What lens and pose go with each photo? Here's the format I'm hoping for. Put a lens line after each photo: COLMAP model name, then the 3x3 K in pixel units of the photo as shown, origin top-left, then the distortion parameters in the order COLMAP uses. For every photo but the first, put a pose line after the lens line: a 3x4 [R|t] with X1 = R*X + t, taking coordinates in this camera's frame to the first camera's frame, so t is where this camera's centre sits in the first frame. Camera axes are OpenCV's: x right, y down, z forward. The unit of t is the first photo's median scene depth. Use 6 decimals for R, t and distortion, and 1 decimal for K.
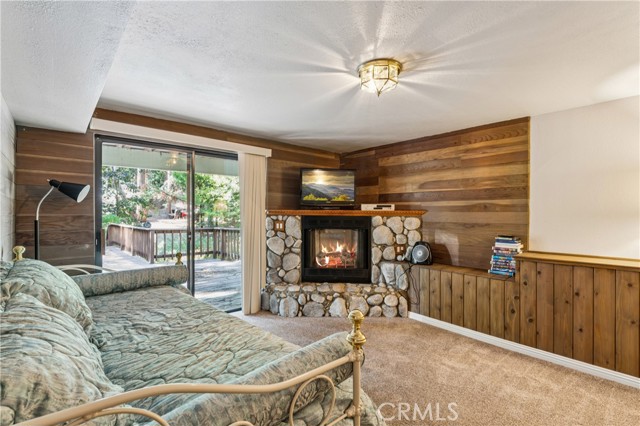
lens RADIAL K [[292.8, 0, 318.9], [0, 292.8, 215.1], [0, 0, 1]] dist [0.000642, 0.000168]
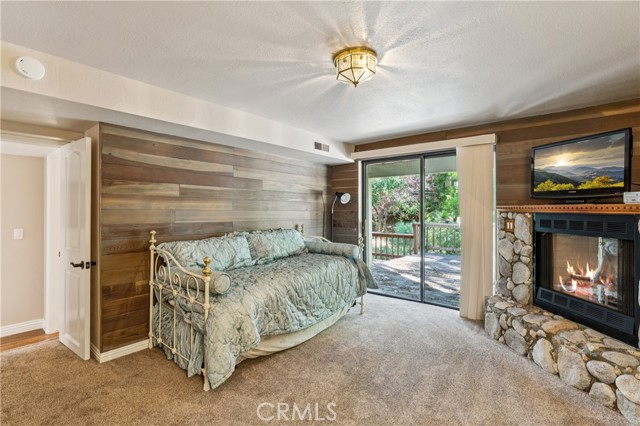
lens RADIAL K [[292.8, 0, 320.5], [0, 292.8, 211.3], [0, 0, 1]] dist [0.000642, 0.000168]
pose [[0.154464, -0.000047, -0.987998, 0.575405], [-0.012349, 0.999922, -0.001978, 0.006398], [0.987921, 0.012507, 0.154451, 0.371149]]
